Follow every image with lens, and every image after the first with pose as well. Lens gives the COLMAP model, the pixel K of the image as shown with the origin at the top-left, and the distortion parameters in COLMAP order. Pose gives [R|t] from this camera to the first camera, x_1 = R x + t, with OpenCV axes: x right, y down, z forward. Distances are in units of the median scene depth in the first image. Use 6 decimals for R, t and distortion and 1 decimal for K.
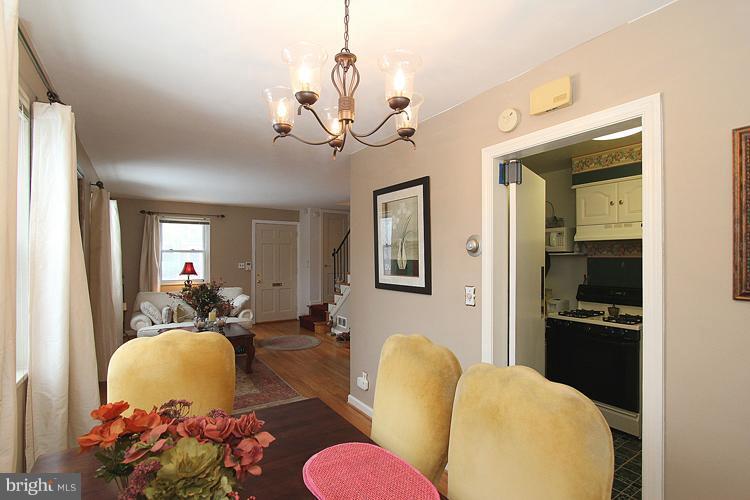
lens RADIAL K [[362.2, 0, 370.7], [0, 362.2, 255.6], [0, 0, 1]] dist [-0.003984, -0.000263]
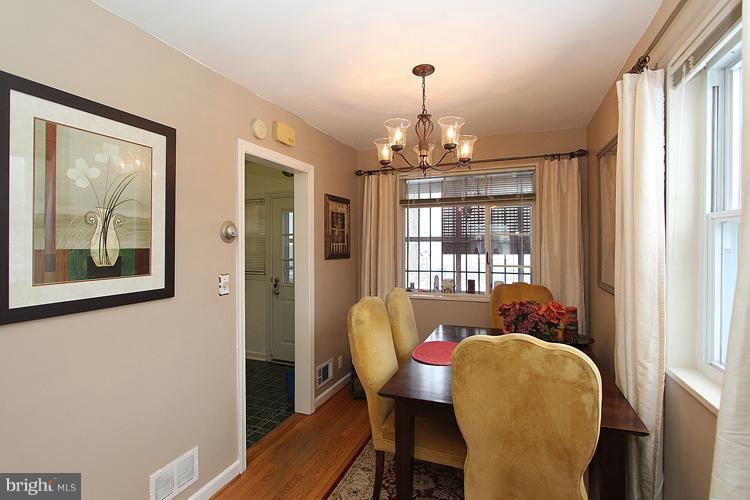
lens RADIAL K [[358.7, 0, 376.2], [0, 358.7, 241.8], [0, 0, 1]] dist [-0.012697, -0.000118]
pose [[-0.581363, 0.003466, 0.813637, -0.249738], [-0.003015, 0.999975, -0.006414, 0.001438], [-0.813639, -0.006182, -0.581337, 0.425807]]
